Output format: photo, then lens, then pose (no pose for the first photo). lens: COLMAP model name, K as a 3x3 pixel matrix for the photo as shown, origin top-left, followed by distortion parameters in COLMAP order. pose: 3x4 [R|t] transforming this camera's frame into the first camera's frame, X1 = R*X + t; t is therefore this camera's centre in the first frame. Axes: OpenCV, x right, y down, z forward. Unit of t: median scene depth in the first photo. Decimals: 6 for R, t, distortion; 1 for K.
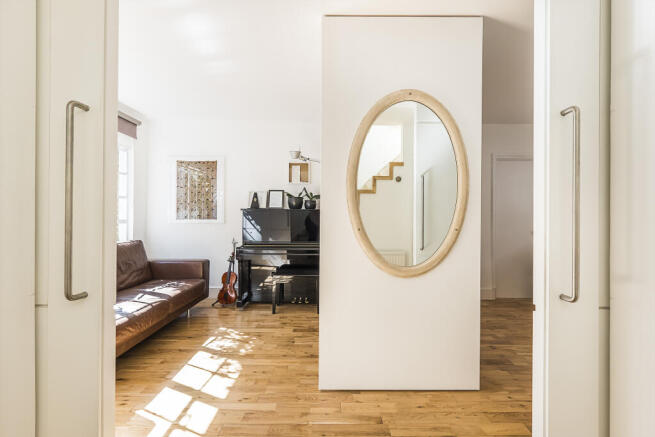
lens RADIAL K [[292.7, 0, 330.4], [0, 292.7, 219.5], [0, 0, 1]] dist [0.002500, -0.000339]
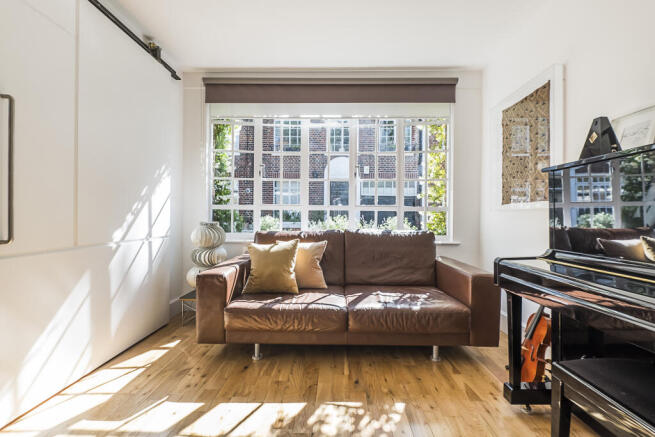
lens RADIAL K [[292.7, 0, 330.7], [0, 292.7, 217.6], [0, 0, 1]] dist [0.002500, -0.000339]
pose [[-0.001616, 0.001774, -0.999997, 0.177139], [-0.010364, 0.999945, 0.001791, 0.050053], [0.999945, 0.010367, -0.001598, 1.029536]]
